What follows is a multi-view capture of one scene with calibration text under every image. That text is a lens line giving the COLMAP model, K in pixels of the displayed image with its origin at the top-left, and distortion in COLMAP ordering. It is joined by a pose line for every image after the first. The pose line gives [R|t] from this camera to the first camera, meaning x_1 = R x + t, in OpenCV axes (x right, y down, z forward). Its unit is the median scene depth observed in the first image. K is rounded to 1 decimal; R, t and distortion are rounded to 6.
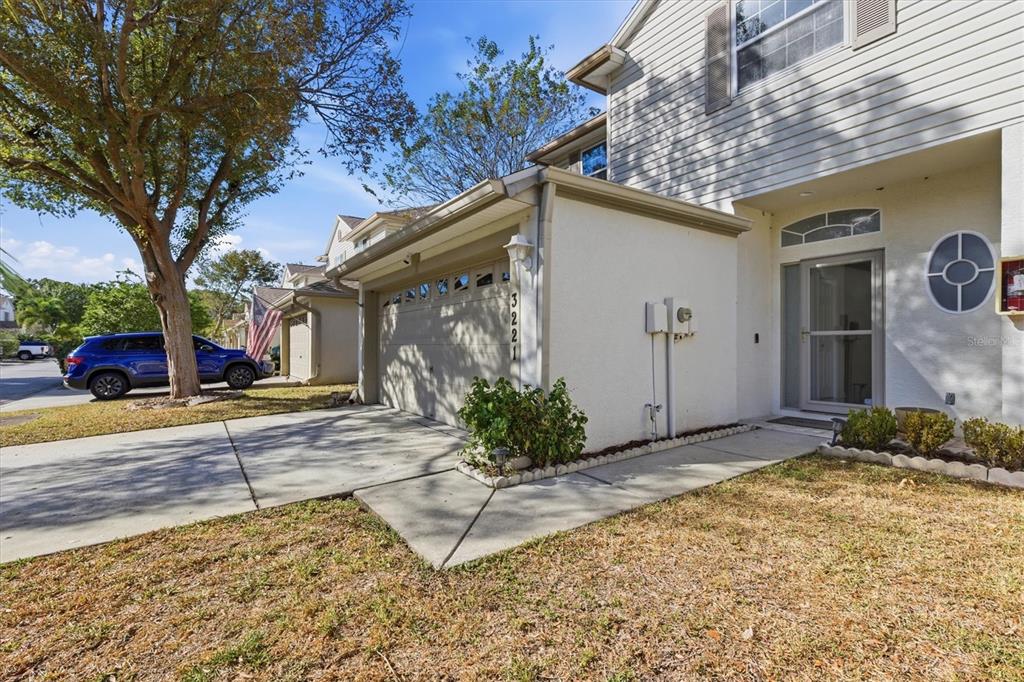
lens RADIAL K [[466.0, 0, 513.8], [0, 466.0, 346.1], [0, 0, 1]] dist [-0.001348, 0.000172]
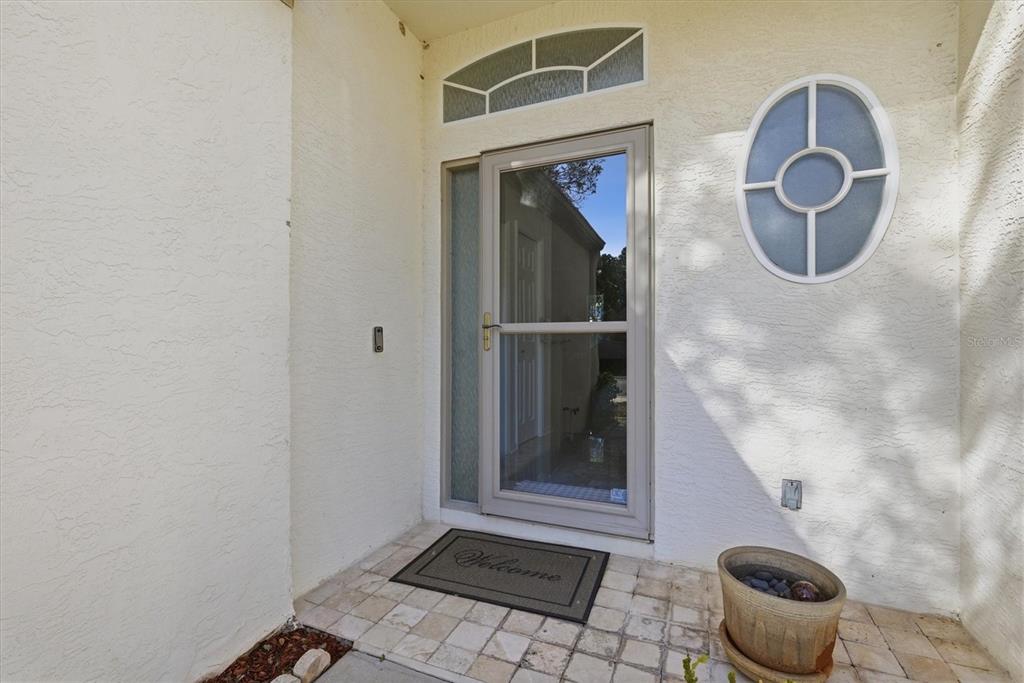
lens RADIAL K [[466.0, 0, 513.8], [0, 466.0, 346.6], [0, 0, 1]] dist [-0.001348, 0.000172]
pose [[0.836457, -0.003060, 0.548024, 0.435454], [-0.000129, 0.999983, 0.005781, -0.013816], [-0.548032, -0.004907, 0.836443, 0.672151]]
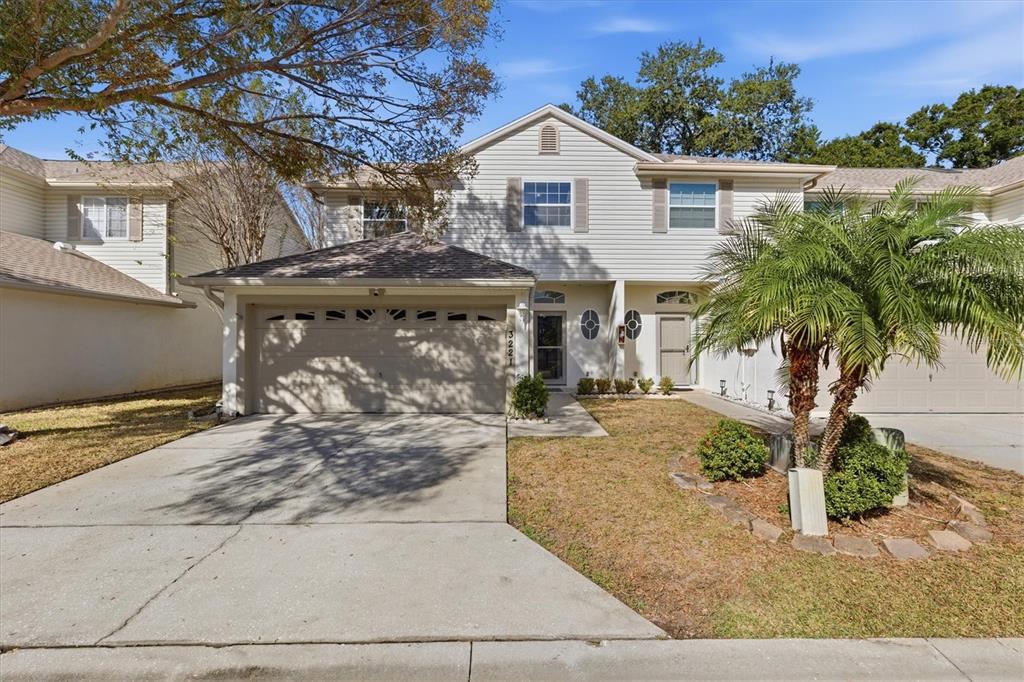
lens RADIAL K [[466.0, 0, 513.8], [0, 466.0, 346.1], [0, 0, 1]] dist [-0.001348, 0.000172]
pose [[0.550617, -0.003935, 0.834749, -1.234941], [-0.000645, 0.999987, 0.005139, -0.047145], [-0.834758, -0.003368, 0.550607, -0.060998]]
